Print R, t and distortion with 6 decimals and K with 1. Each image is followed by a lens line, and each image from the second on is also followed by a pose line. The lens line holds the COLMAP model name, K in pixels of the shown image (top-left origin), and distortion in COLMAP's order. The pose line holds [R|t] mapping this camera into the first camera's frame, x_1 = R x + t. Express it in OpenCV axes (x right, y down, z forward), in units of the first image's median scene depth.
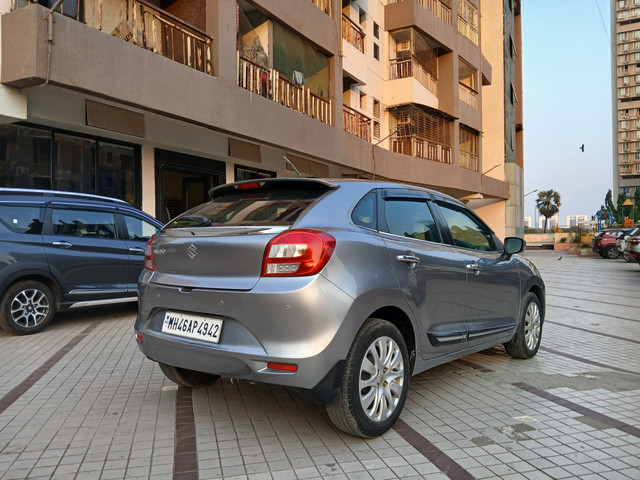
lens RADIAL K [[501.1, 0, 318.6], [0, 501.1, 237.7], [0, 0, 1]] dist [-0.002707, -0.035078]
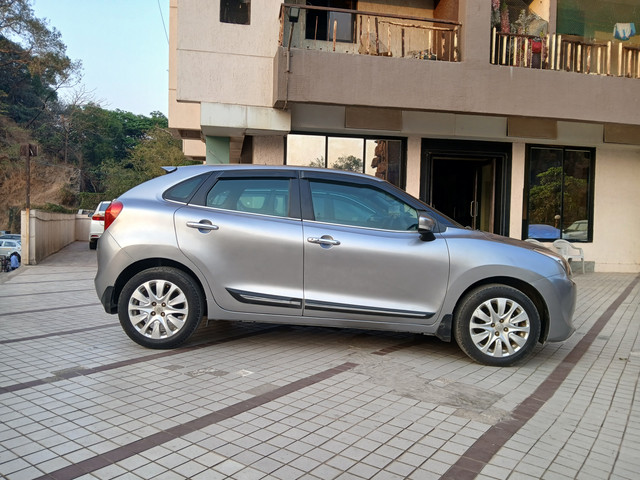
lens RADIAL K [[501.1, 0, 319.2], [0, 501.1, 242.7], [0, 0, 1]] dist [-0.002707, -0.035078]
pose [[0.637279, 0.048745, -0.769090, 0.556019], [-0.022334, 0.998747, 0.044794, 0.008830], [0.770310, -0.011369, 0.637569, 0.173052]]
